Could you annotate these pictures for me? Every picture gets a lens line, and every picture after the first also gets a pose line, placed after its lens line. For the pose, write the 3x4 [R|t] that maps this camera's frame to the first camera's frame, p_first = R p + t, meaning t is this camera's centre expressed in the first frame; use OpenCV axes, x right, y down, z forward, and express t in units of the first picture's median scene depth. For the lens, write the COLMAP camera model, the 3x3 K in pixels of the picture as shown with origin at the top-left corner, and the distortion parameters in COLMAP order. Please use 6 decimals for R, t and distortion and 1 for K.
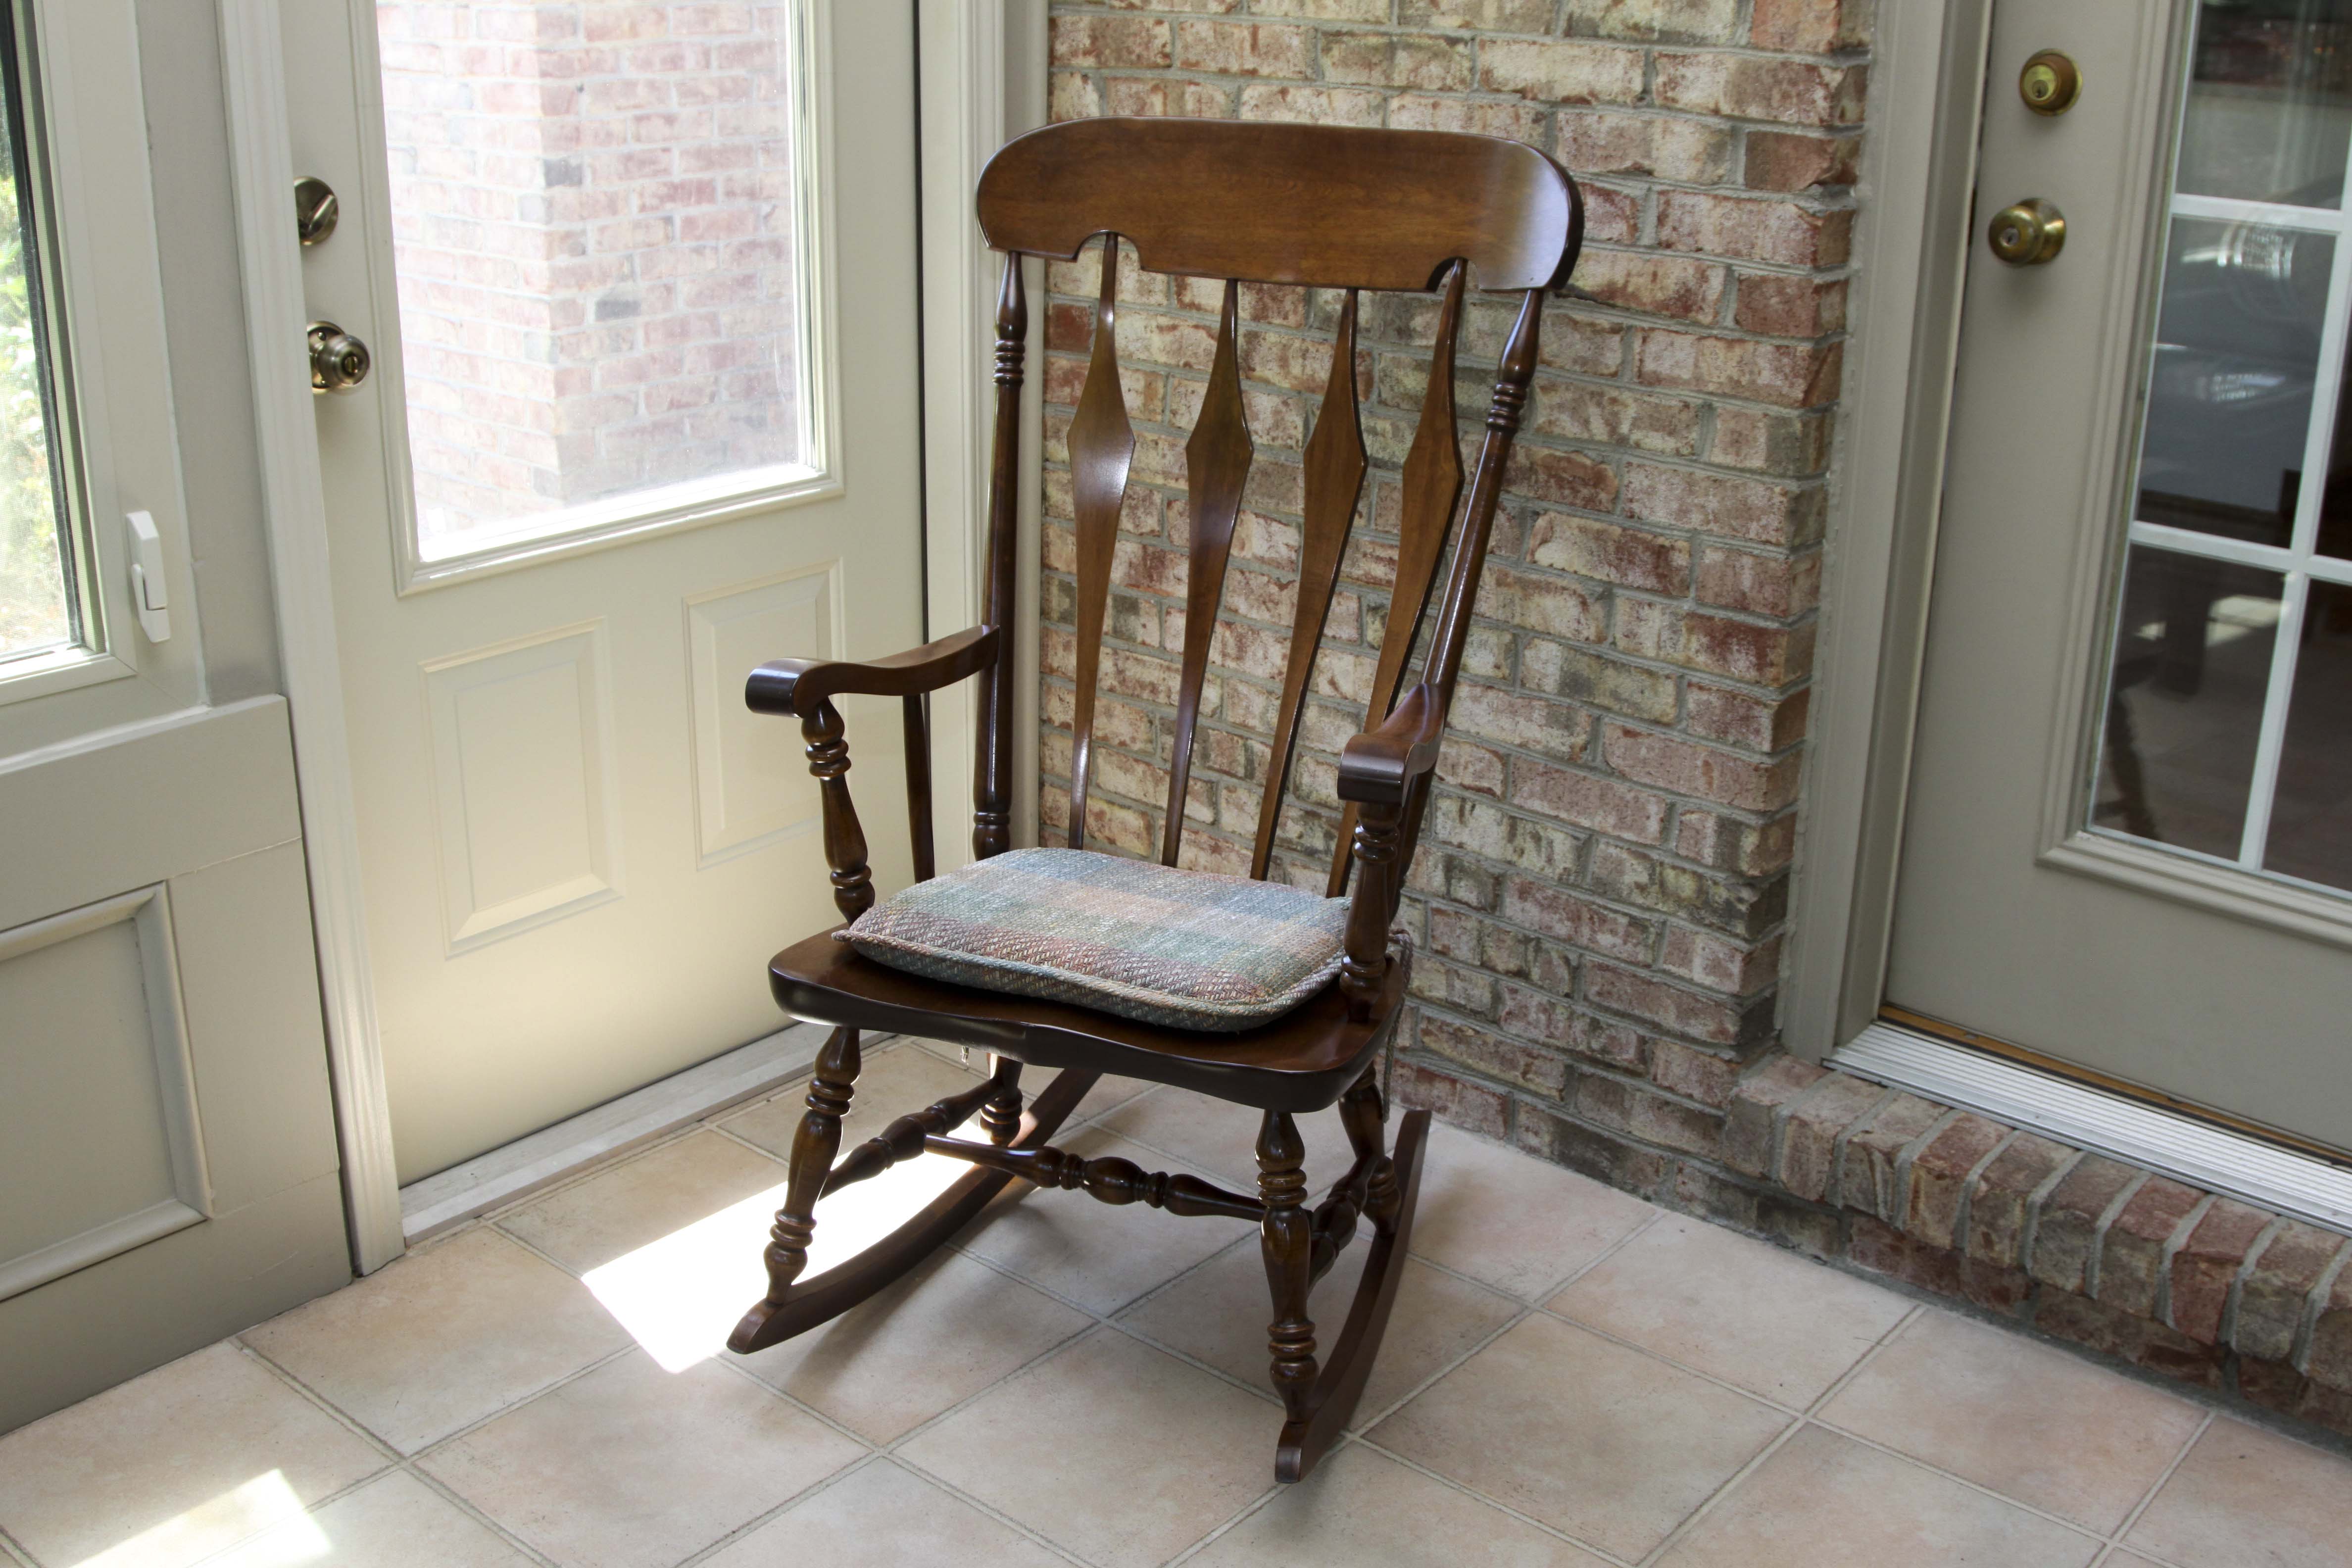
lens RADIAL K [[2513.4, 0, 1217.8], [0, 2513.4, 770.7], [0, 0, 1]] dist [-0.119778, 0.000000]
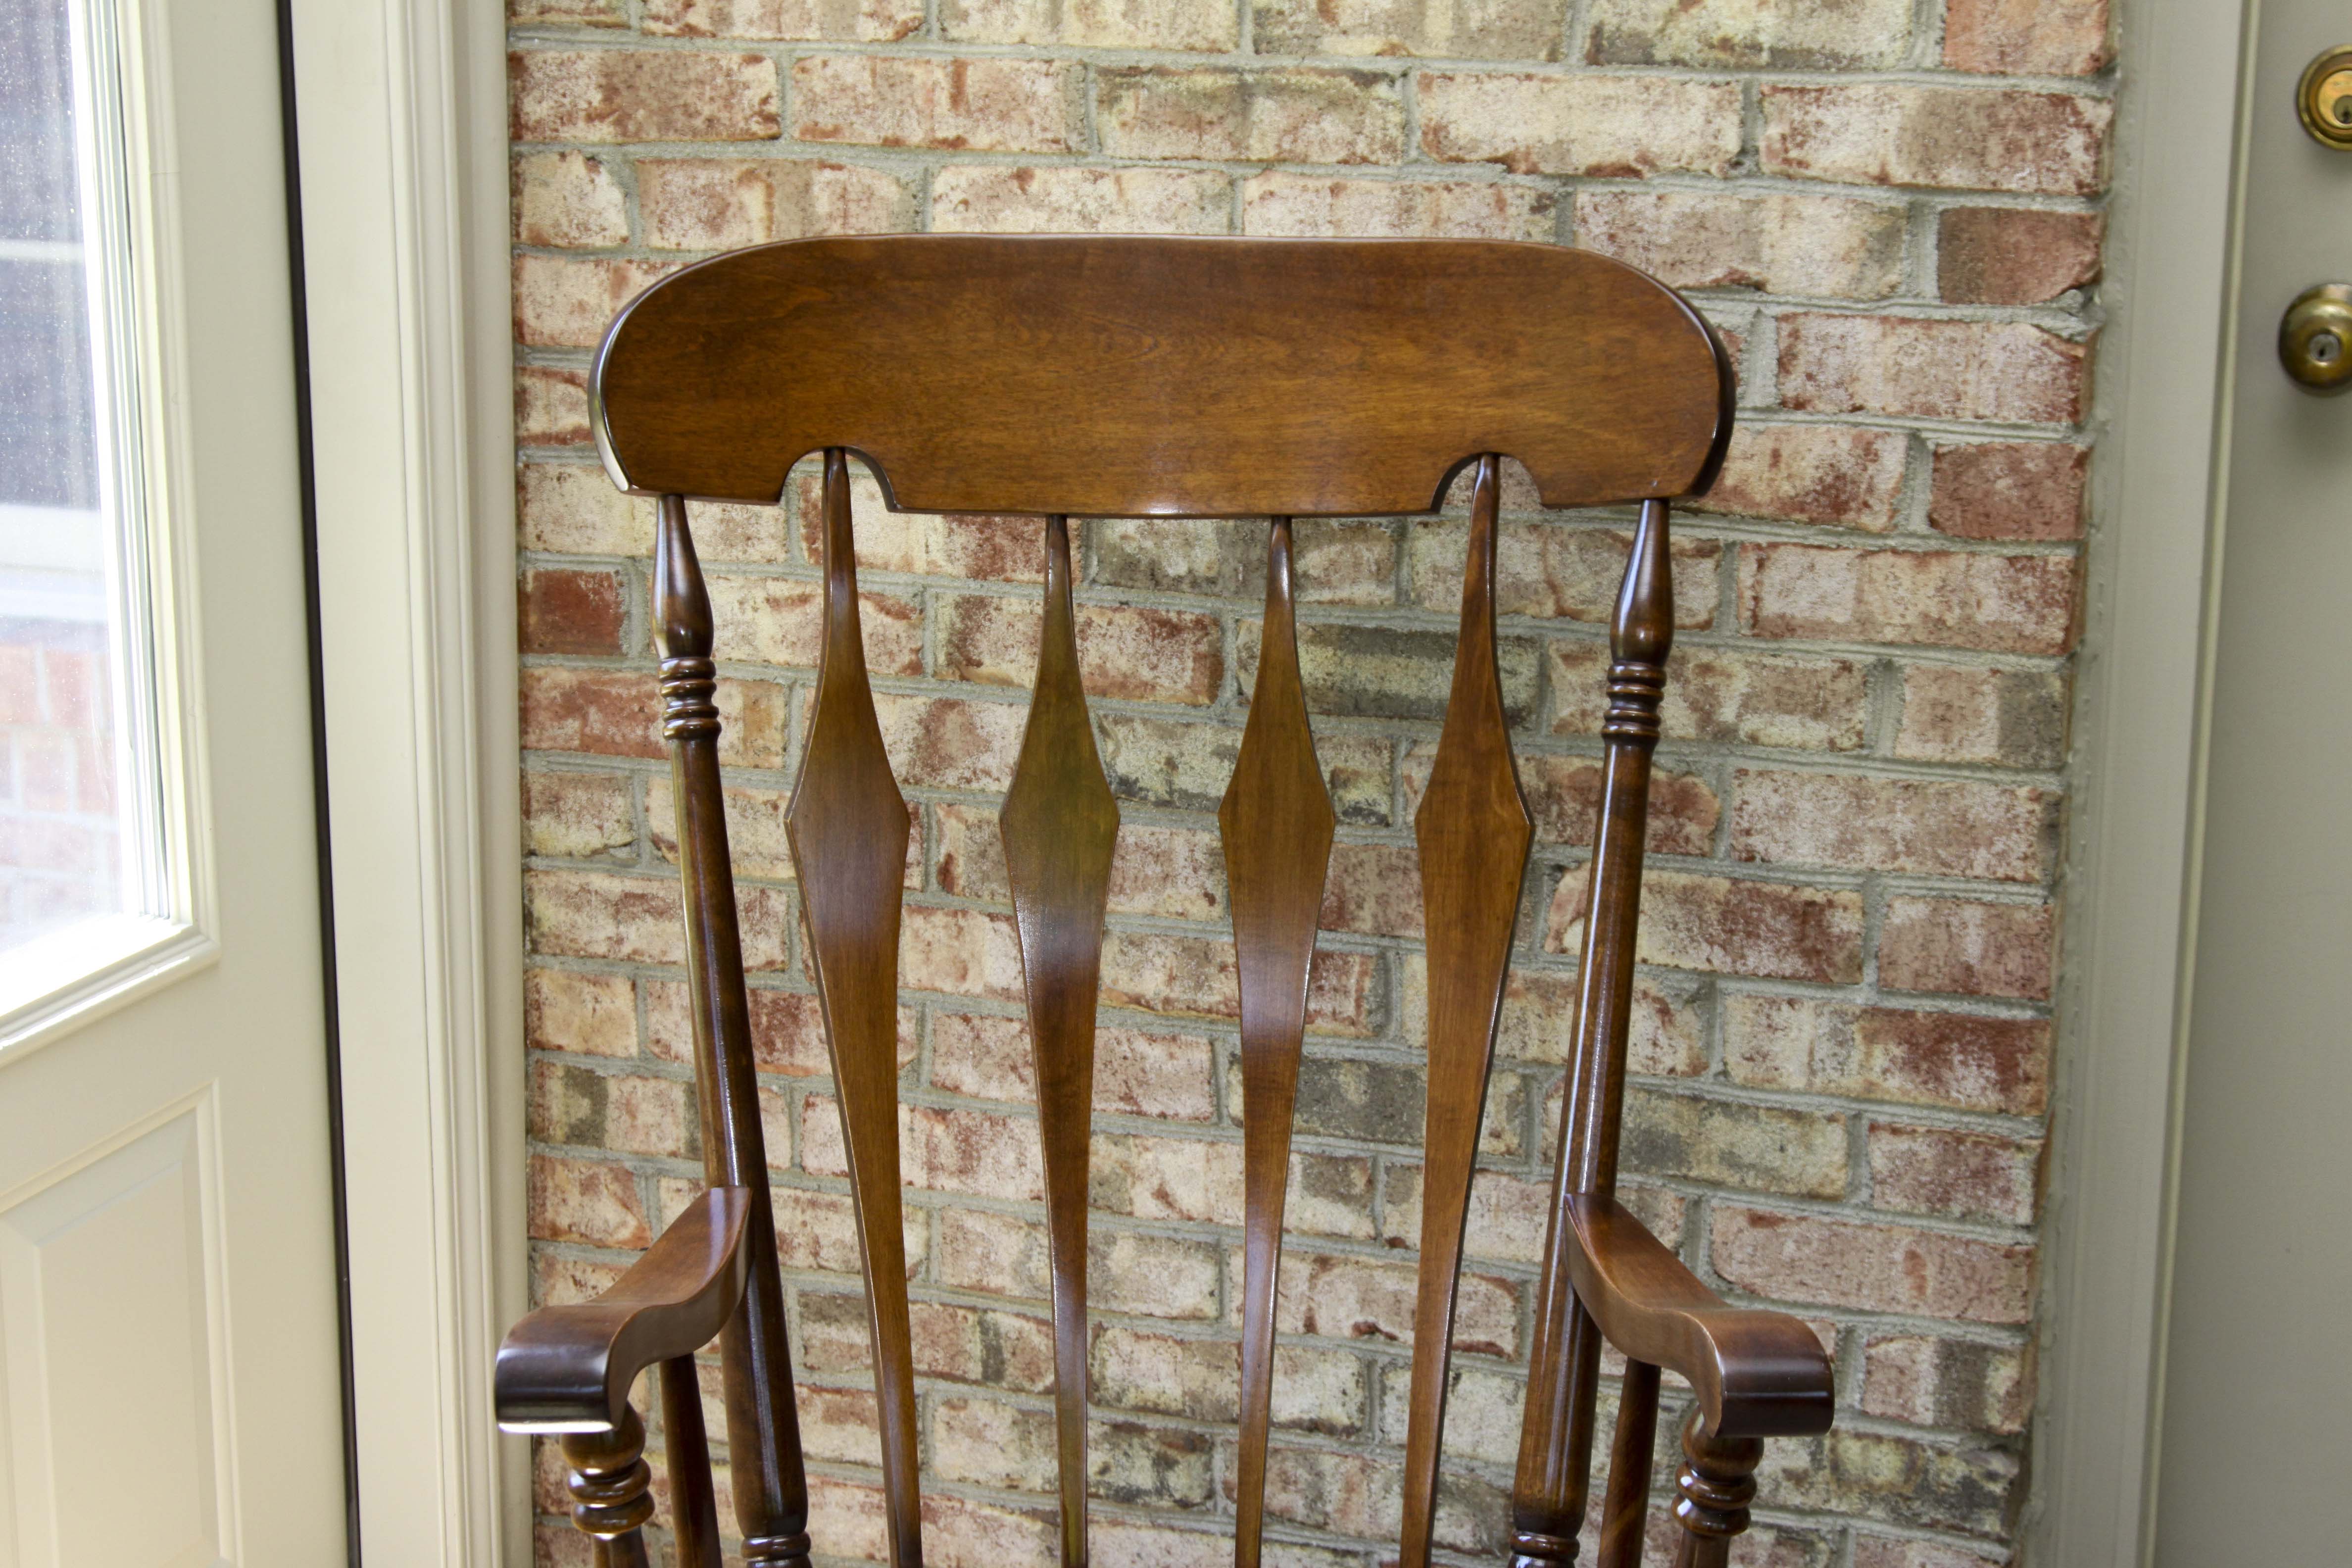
lens RADIAL K [[4084.4, 0, 1214.5], [0, 4084.4, 804.1], [0, 0, 1]] dist [0.036196, 0.000000]
pose [[0.928658, -0.099986, 0.357208, -0.301311], [0.132122, 0.988990, -0.066657, -0.067291], [-0.346611, 0.109096, 0.931643, 0.140352]]
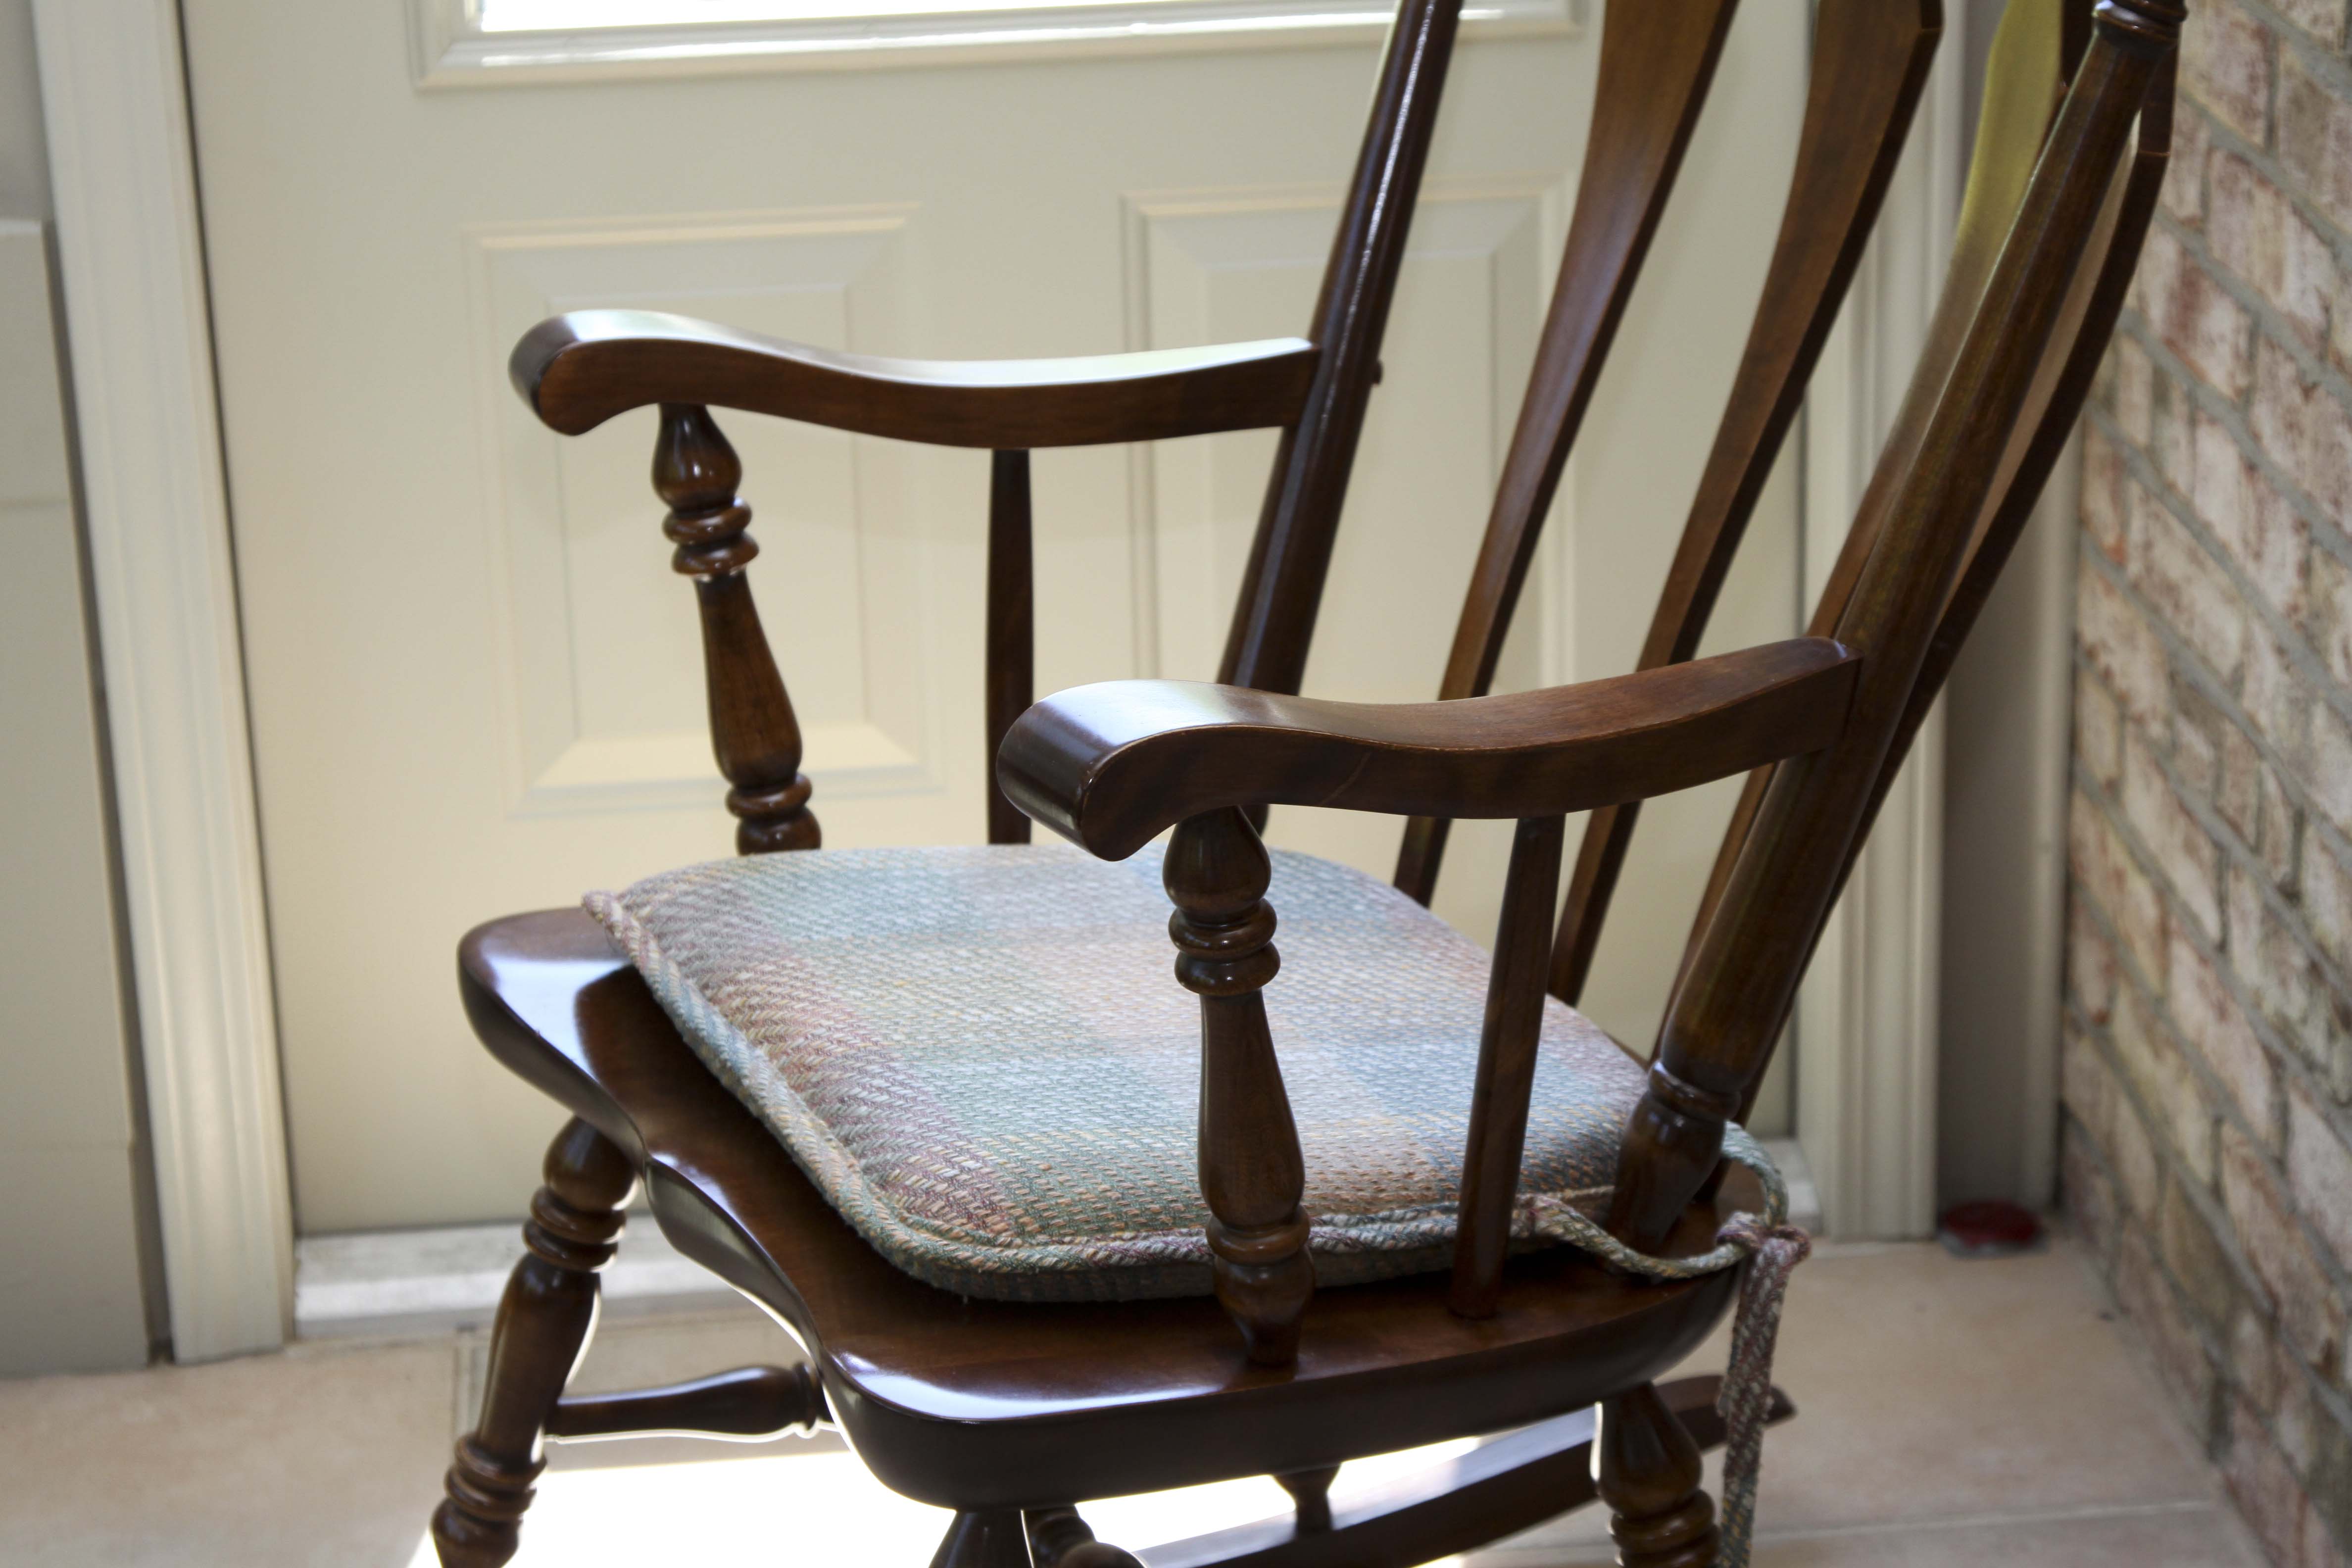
lens RADIAL K [[5581.7, 0, 1234.8], [0, 5581.7, 766.9], [0, 0, 1]] dist [0.179876, 0.000000]
pose [[0.722496, 0.211323, -0.658287, 0.575982], [-0.196375, 0.975652, 0.097674, -0.079068], [0.662900, 0.058702, 0.746403, 0.252646]]
